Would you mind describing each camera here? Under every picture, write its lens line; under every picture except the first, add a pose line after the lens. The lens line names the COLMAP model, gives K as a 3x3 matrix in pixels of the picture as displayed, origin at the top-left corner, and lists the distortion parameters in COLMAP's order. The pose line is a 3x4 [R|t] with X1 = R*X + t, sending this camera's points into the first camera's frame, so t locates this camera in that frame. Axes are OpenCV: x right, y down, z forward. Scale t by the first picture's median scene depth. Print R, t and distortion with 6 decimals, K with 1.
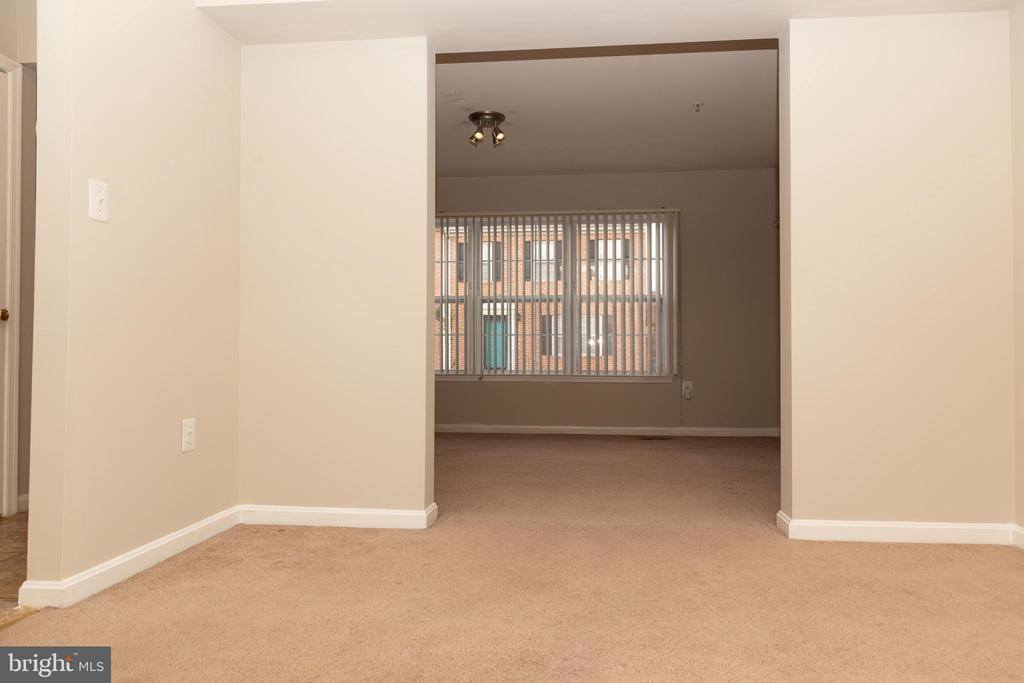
lens RADIAL K [[698.0, 0, 509.7], [0, 698.0, 338.0], [0, 0, 1]] dist [-0.001341, -0.002436]
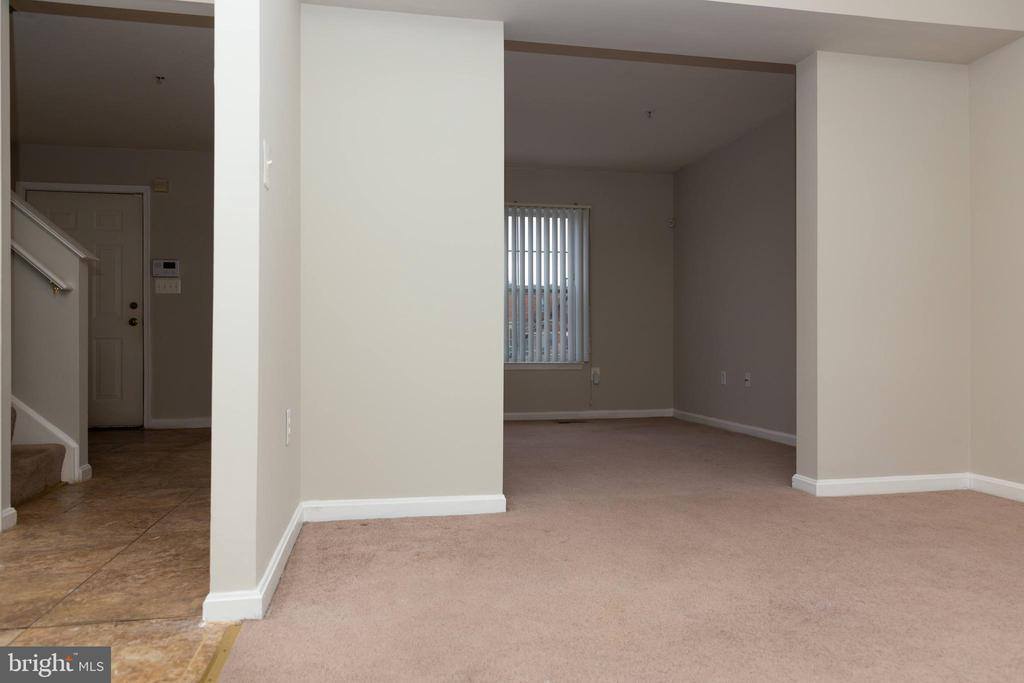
lens RADIAL K [[698.0, 0, 506.5], [0, 698.0, 350.0], [0, 0, 1]] dist [-0.001341, -0.002436]
pose [[0.955133, -0.004097, 0.296147, -0.410717], [-0.005290, 0.999509, 0.030890, 0.005054], [-0.296128, -0.031070, 0.954643, 0.032512]]
